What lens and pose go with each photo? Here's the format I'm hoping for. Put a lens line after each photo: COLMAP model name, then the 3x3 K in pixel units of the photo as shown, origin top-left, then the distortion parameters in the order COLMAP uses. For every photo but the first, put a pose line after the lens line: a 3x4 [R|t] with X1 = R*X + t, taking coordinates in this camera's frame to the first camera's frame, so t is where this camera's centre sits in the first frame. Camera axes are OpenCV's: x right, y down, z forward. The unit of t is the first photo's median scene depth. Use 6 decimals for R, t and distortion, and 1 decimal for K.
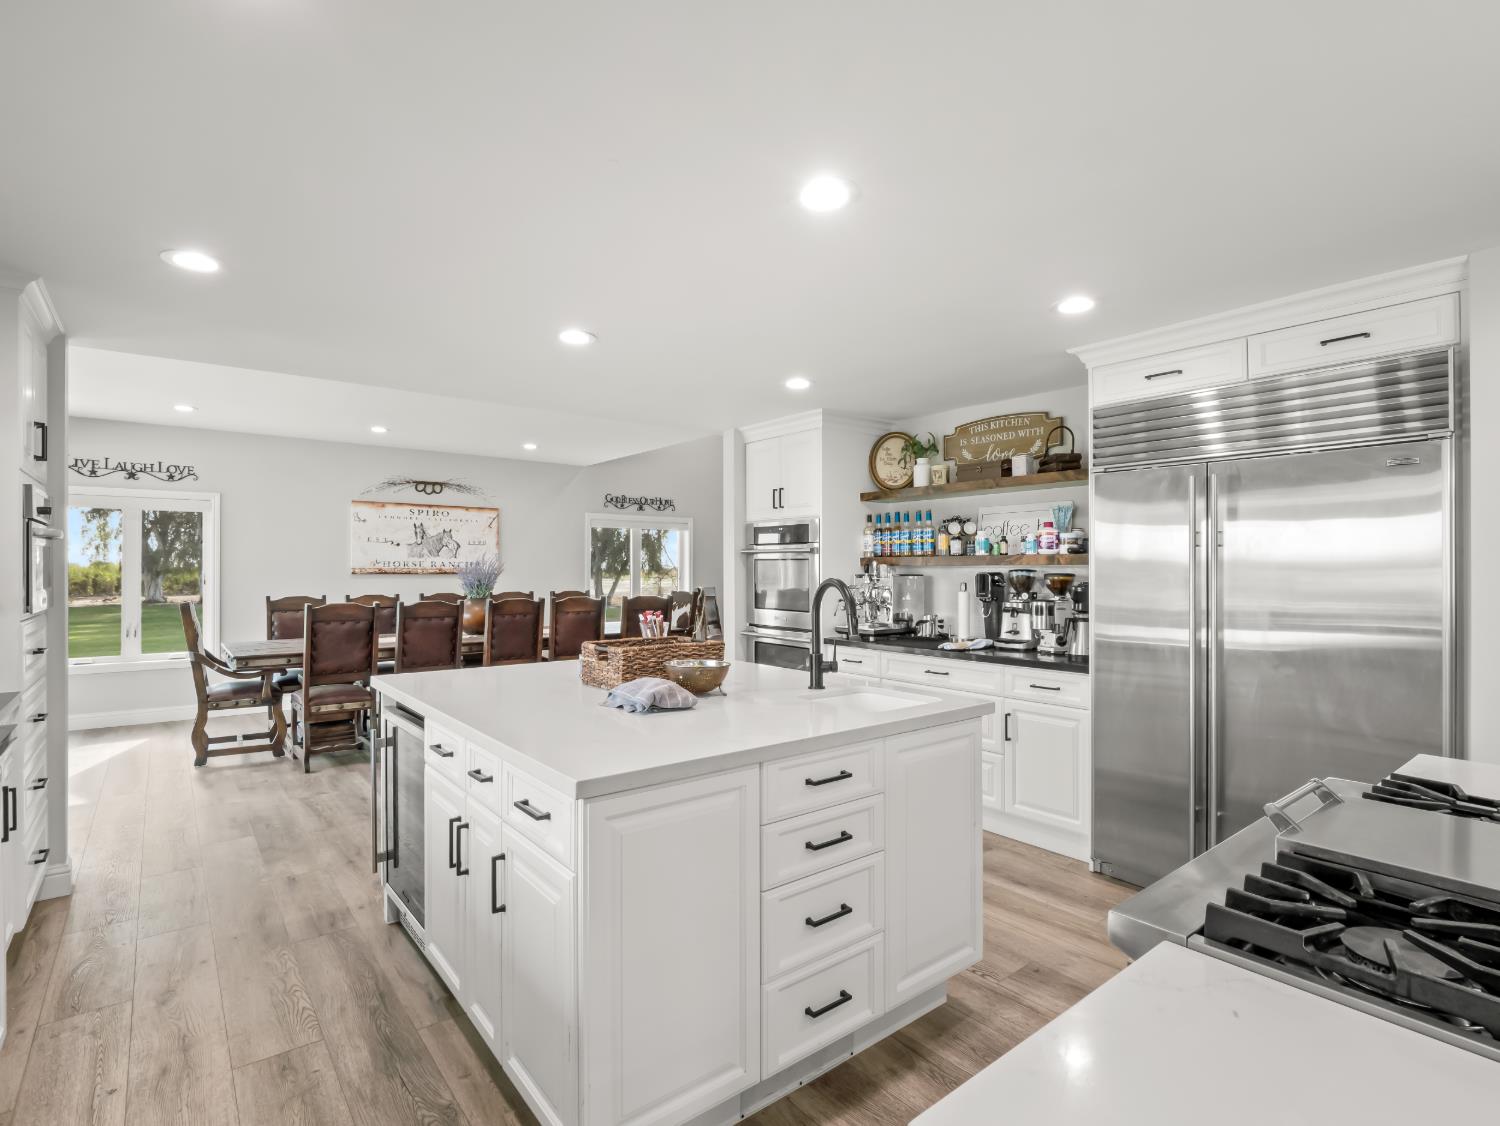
lens RADIAL K [[738.1, 0, 735.9], [0, 738.1, 568.8], [0, 0, 1]] dist [0.001448, 0.000460]
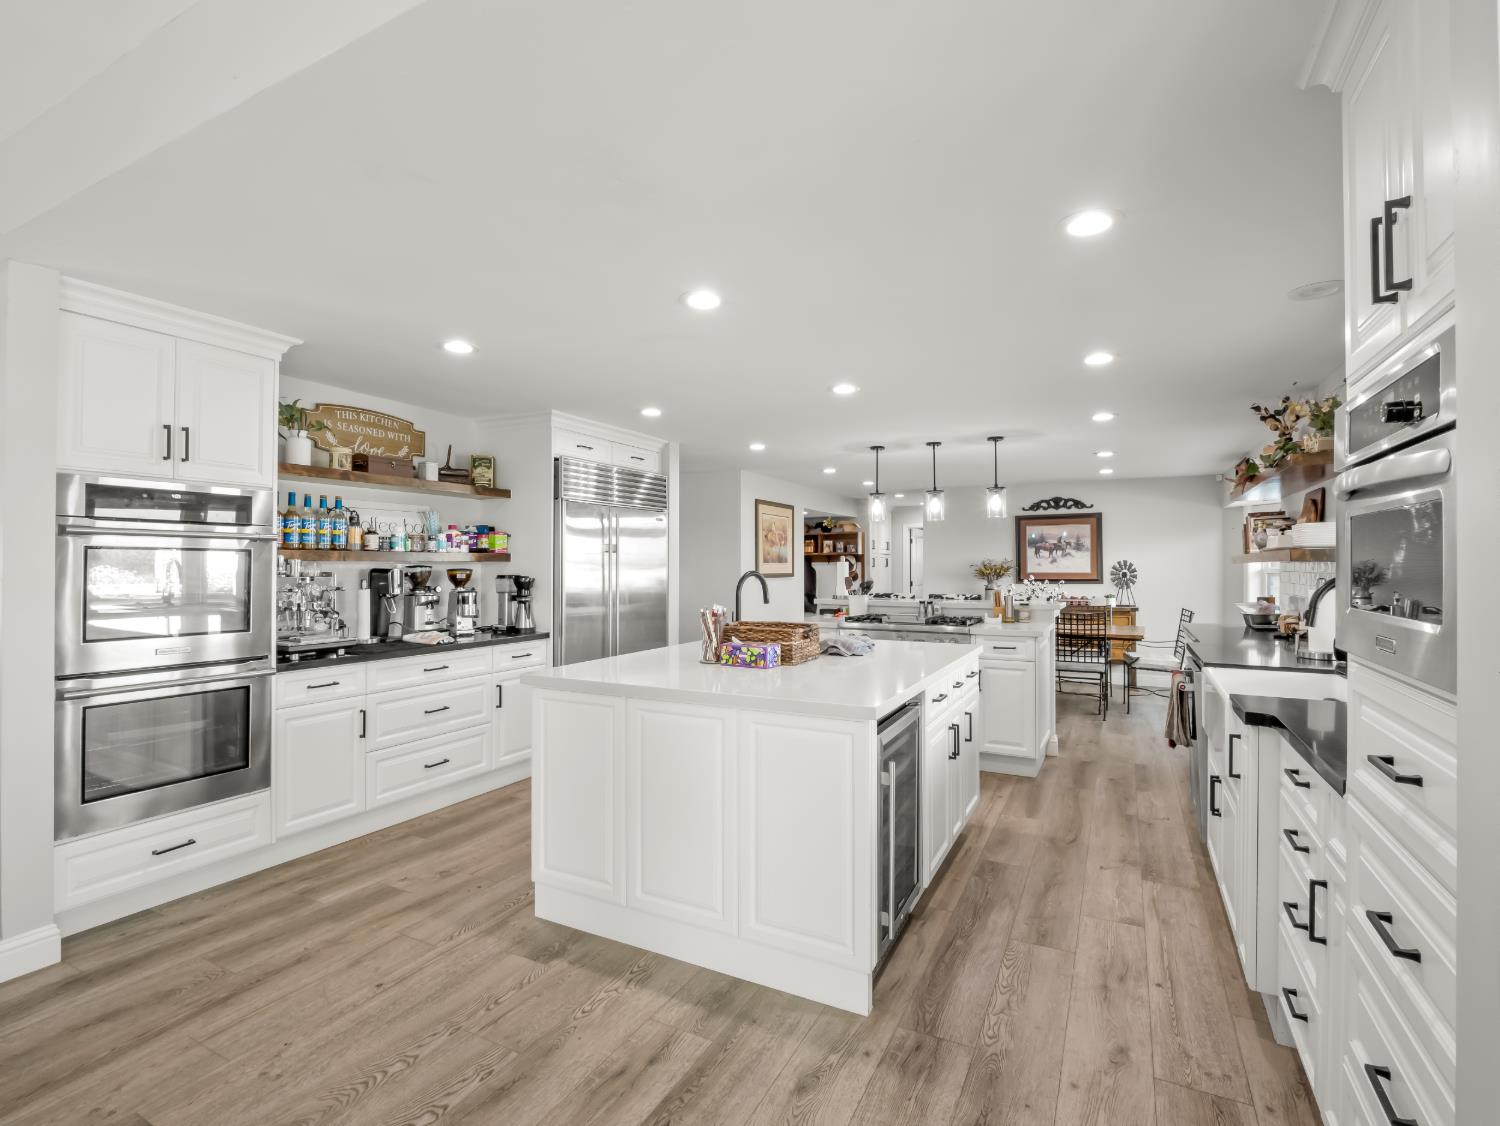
lens RADIAL K [[738.1, 0, 734.4], [0, 738.1, 559.8], [0, 0, 1]] dist [0.001448, 0.000460]
pose [[-0.409776, 0.005013, 0.912172, -1.170073], [-0.001720, 0.999979, -0.006269, -0.001299], [-0.912184, -0.004138, -0.409759, 1.500337]]
